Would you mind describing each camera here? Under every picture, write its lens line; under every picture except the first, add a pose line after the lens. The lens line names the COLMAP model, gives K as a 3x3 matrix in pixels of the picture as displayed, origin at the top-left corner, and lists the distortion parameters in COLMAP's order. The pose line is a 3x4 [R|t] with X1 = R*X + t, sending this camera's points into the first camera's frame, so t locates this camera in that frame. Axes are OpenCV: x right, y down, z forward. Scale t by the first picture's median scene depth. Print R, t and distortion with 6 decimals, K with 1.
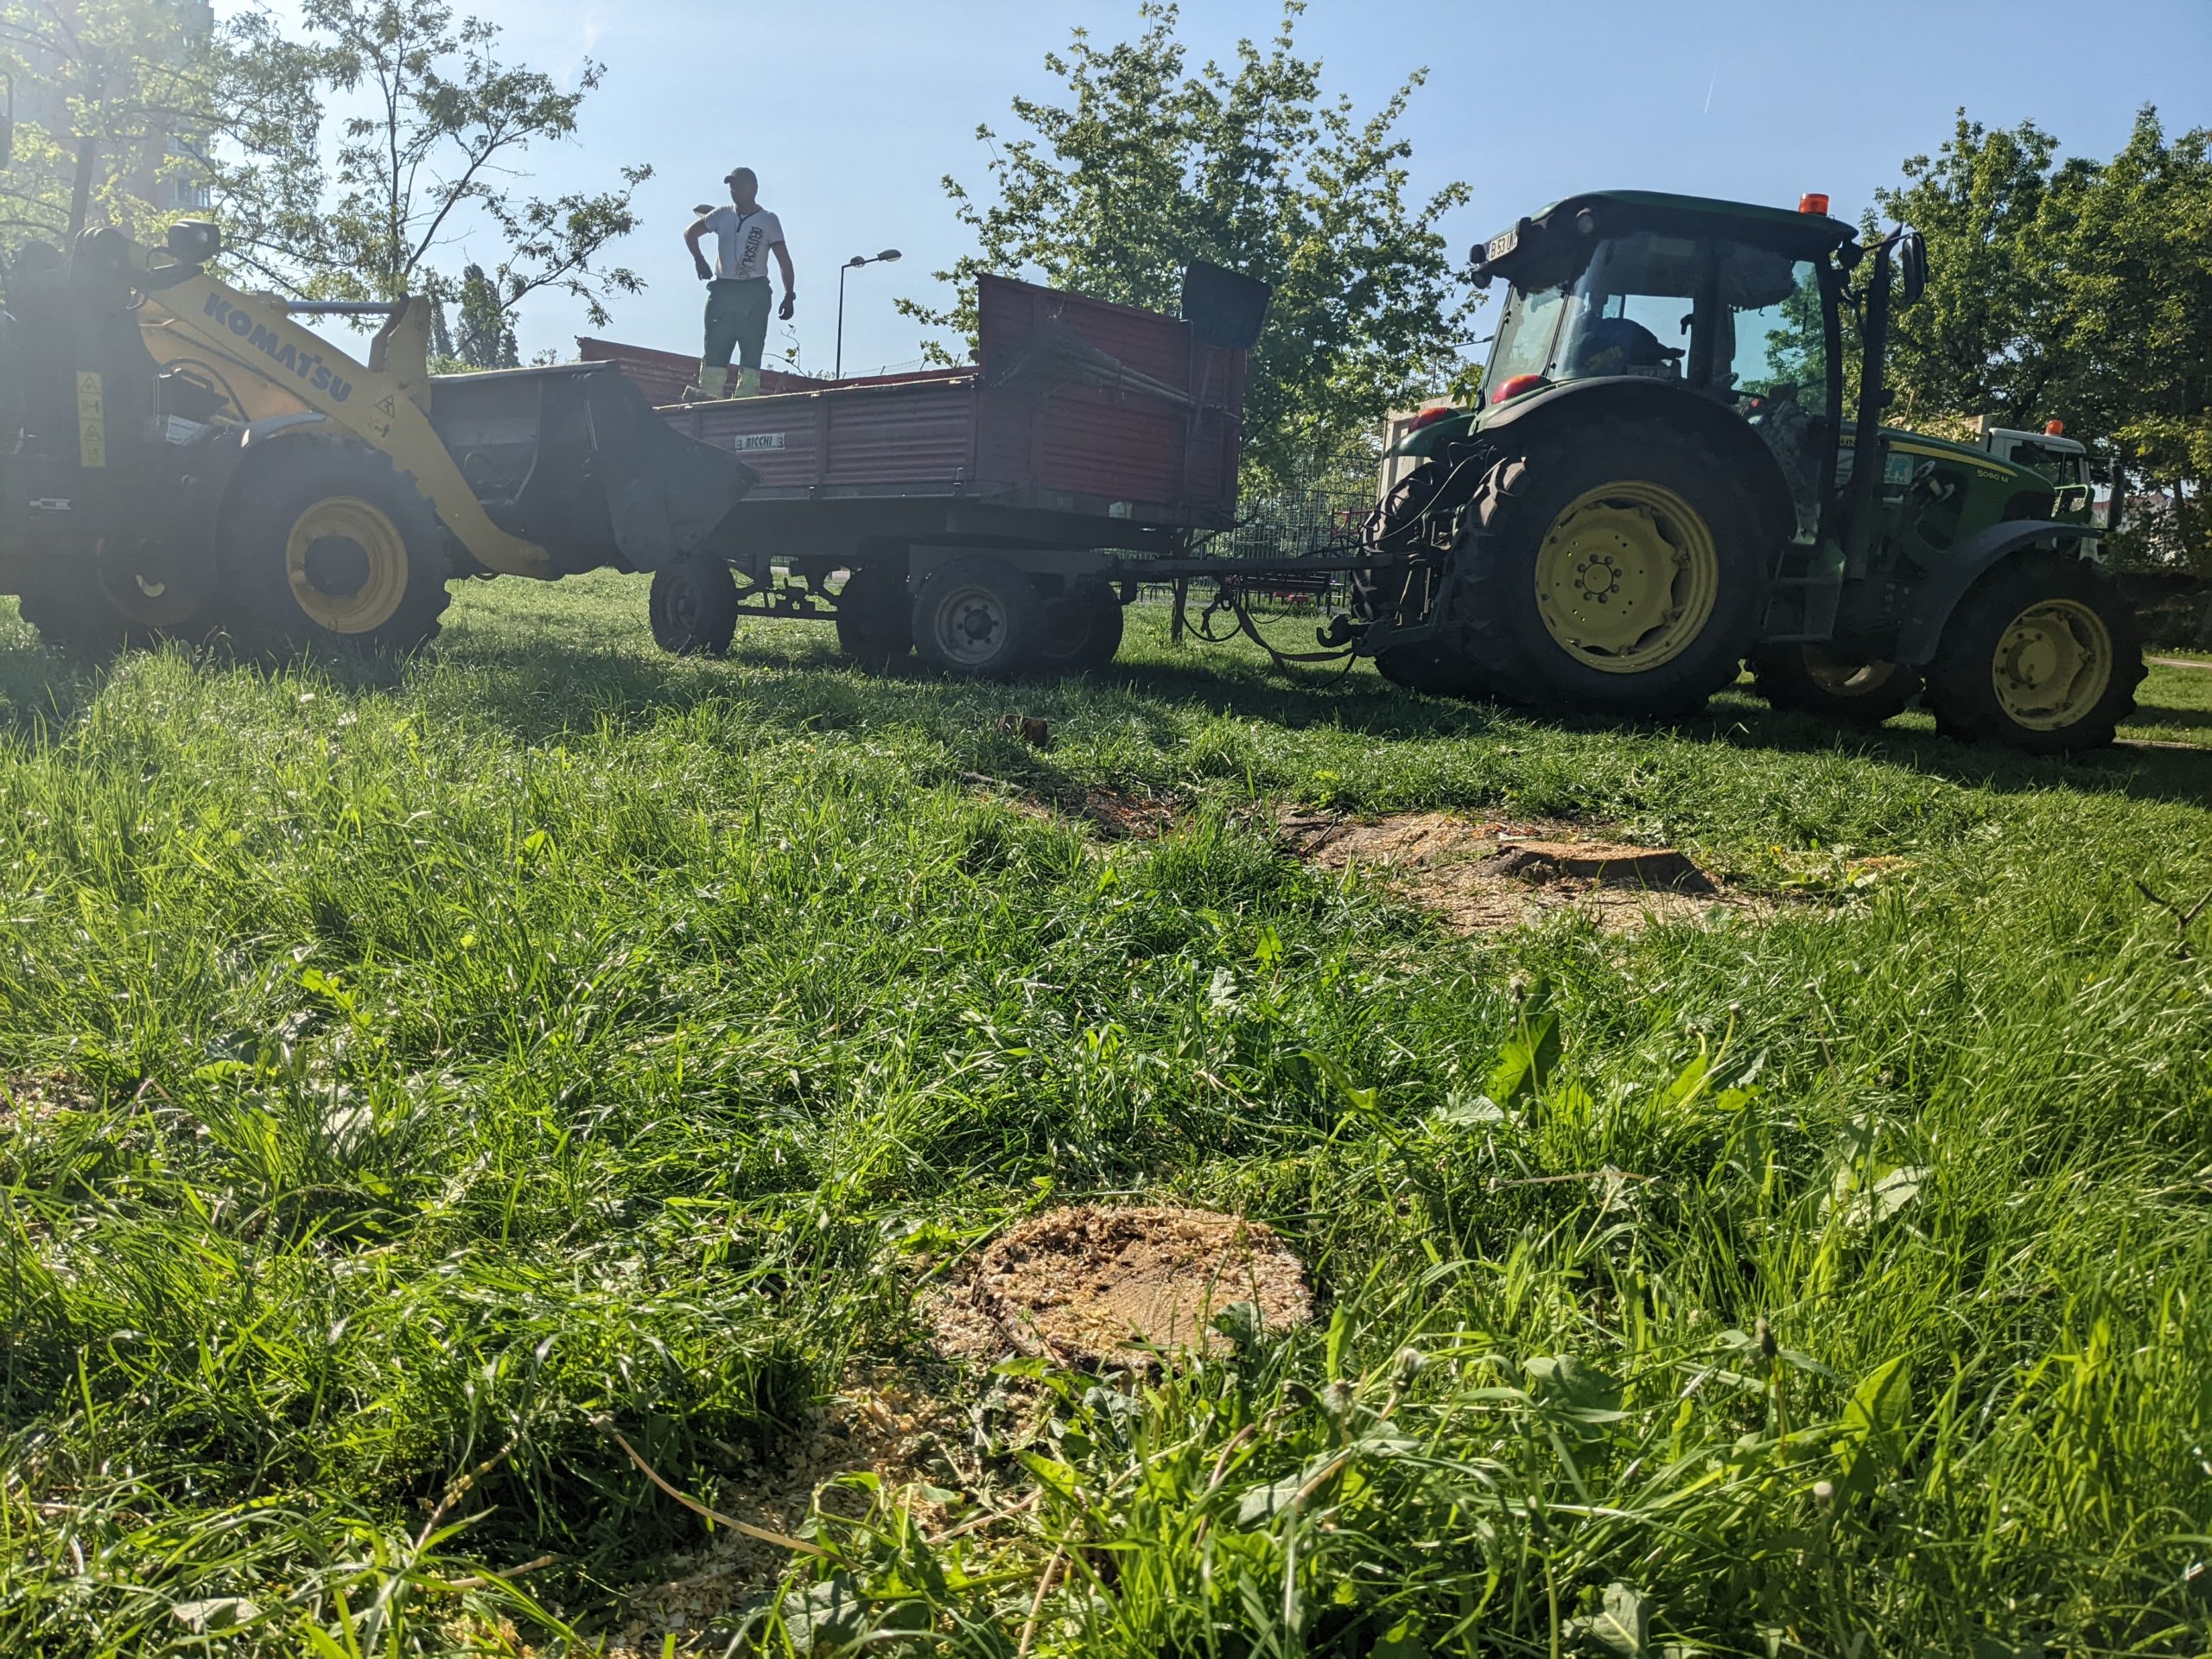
lens RADIAL K [[1741.6, 0, 1136.1], [0, 1741.6, 828.8], [0, 0, 1]] dist [0.053887, -0.095144]
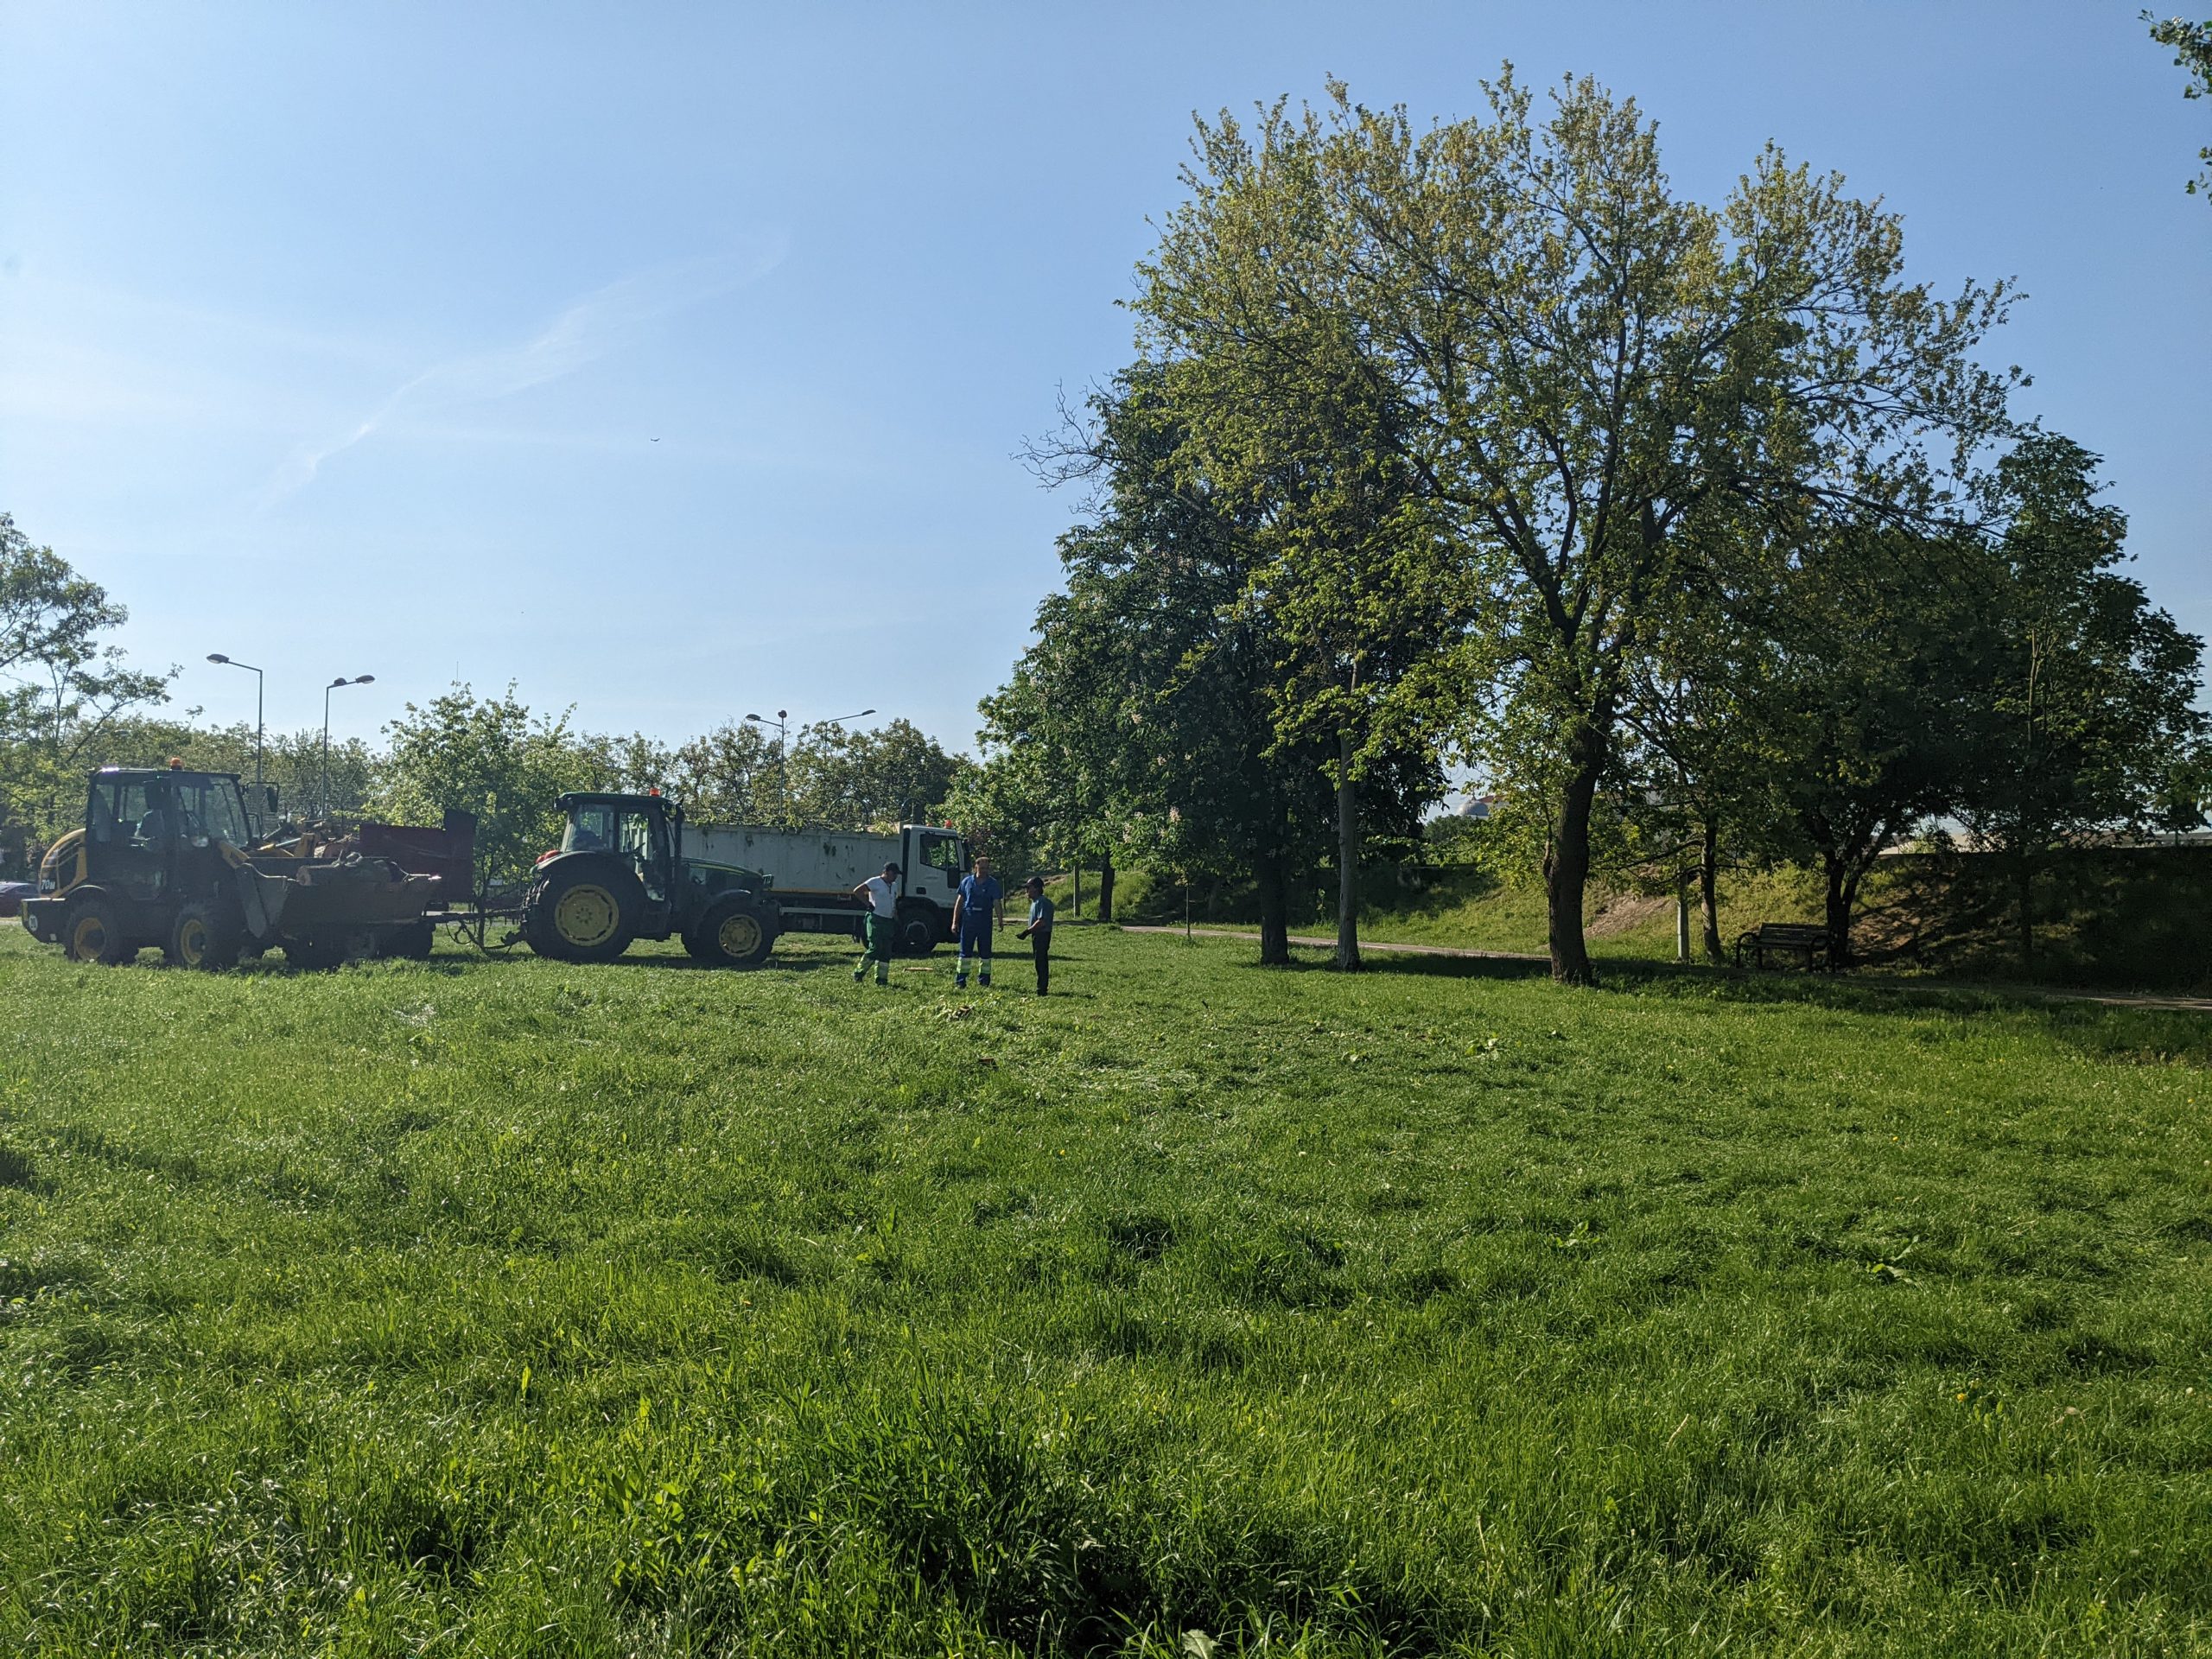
lens RADIAL K [[1741.6, 0, 1136.1], [0, 1741.6, 828.8], [0, 0, 1]] dist [0.053887, -0.095144]
pose [[0.964356, -0.020358, 0.263825, 0.312126], [0.070635, 0.980662, -0.182519, 0.266134], [-0.255007, 0.194648, 0.947145, -1.690907]]
